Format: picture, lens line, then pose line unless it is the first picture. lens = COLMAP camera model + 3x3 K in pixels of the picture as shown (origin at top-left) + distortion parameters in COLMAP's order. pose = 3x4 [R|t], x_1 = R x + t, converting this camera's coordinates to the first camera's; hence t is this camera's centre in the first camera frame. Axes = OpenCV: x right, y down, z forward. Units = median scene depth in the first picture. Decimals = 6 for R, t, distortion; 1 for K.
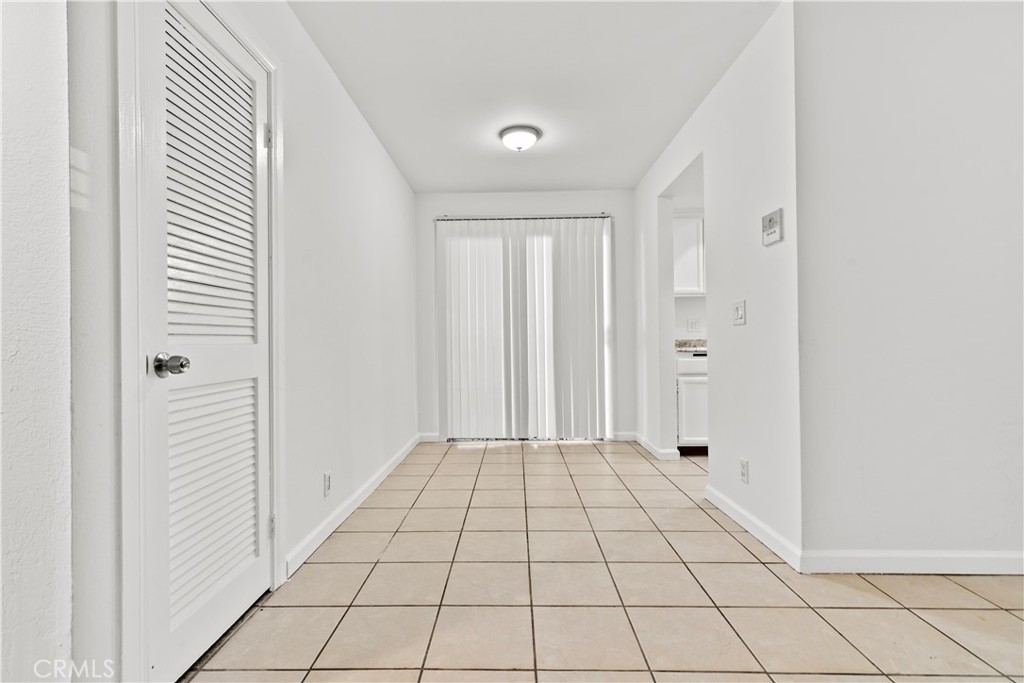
lens RADIAL K [[469.4, 0, 507.0], [0, 469.4, 337.9], [0, 0, 1]] dist [0.007601, -0.002220]
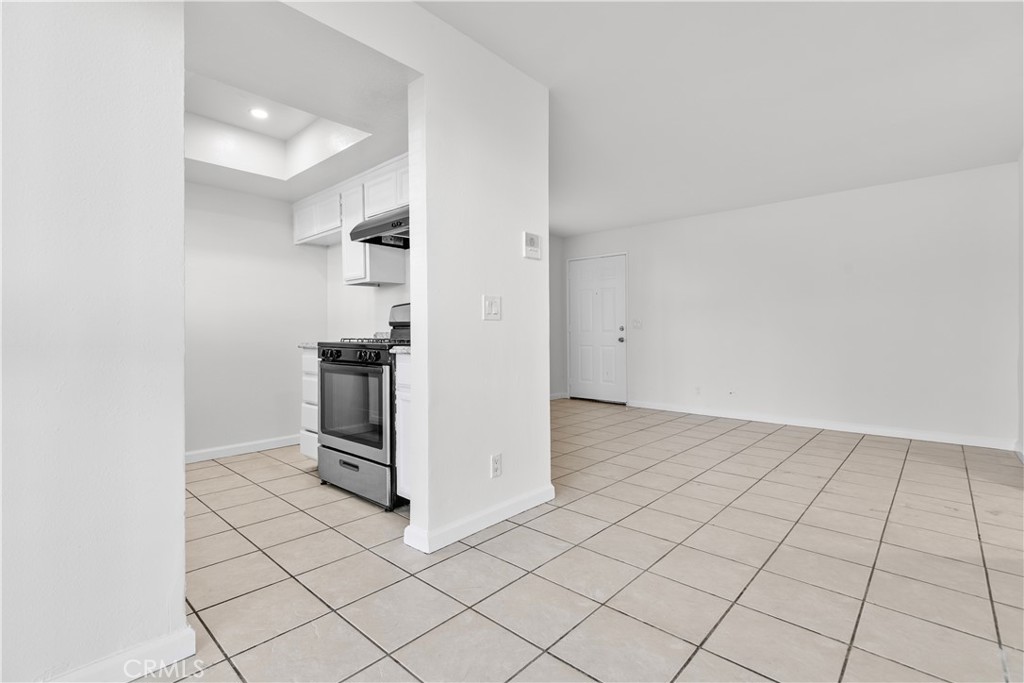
lens RADIAL K [[469.4, 0, 508.0], [0, 469.4, 335.1], [0, 0, 1]] dist [0.007601, -0.002220]
pose [[-0.751795, 0.016608, 0.659188, -0.163520], [0.009428, 0.999851, -0.014439, 0.016032], [-0.659329, -0.004641, -0.751840, 1.582796]]
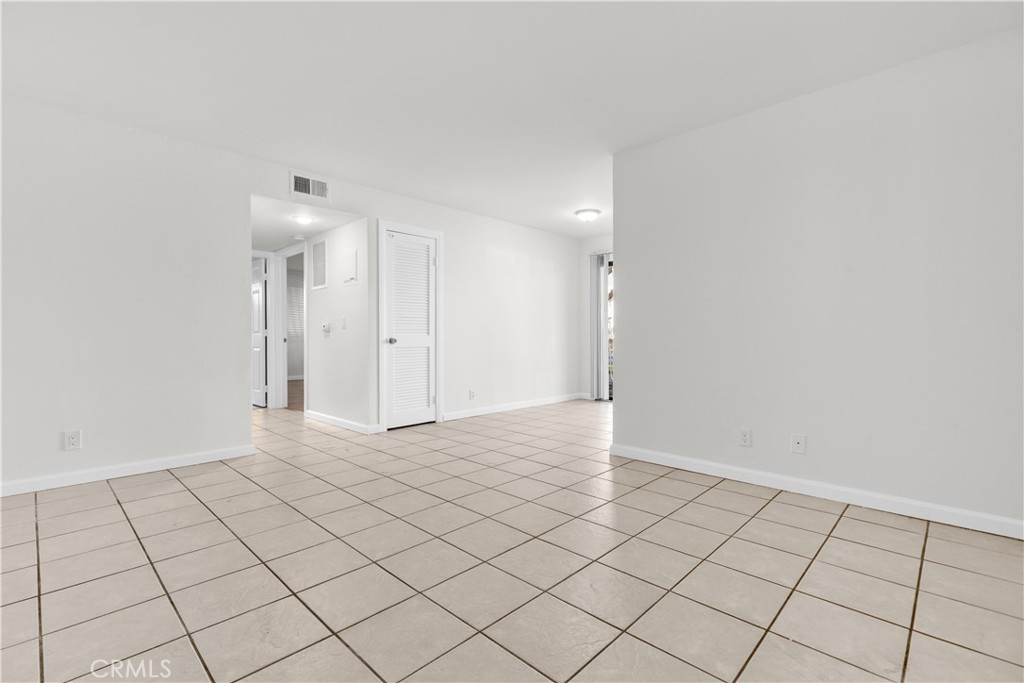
lens RADIAL K [[469.4, 0, 505.0], [0, 469.4, 339.1], [0, 0, 1]] dist [0.007601, -0.002220]
pose [[0.726563, 0.016923, -0.686891, 1.185323], [-0.002926, 0.999764, 0.021537, -0.018741], [0.687094, -0.013638, 0.726441, -0.520346]]
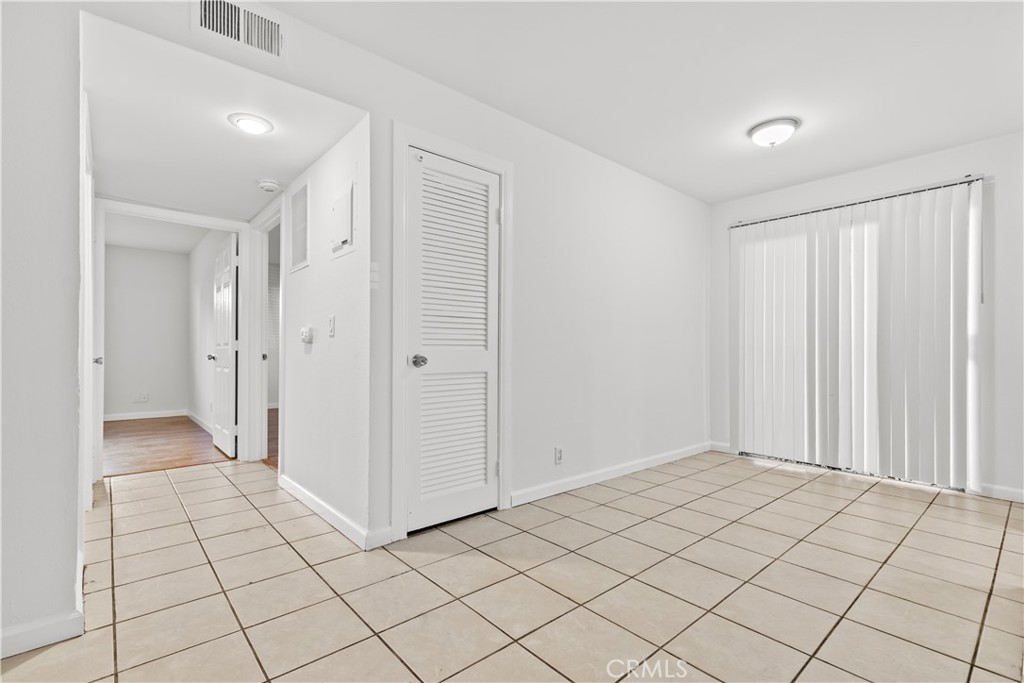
lens RADIAL K [[469.4, 0, 509.3], [0, 469.4, 348.5], [0, 0, 1]] dist [0.007601, -0.002220]
pose [[0.672549, 0.011284, -0.739967, 0.452448], [-0.007122, 0.999936, 0.008775, -0.005733], [0.740019, -0.000631, 0.672586, -0.008940]]
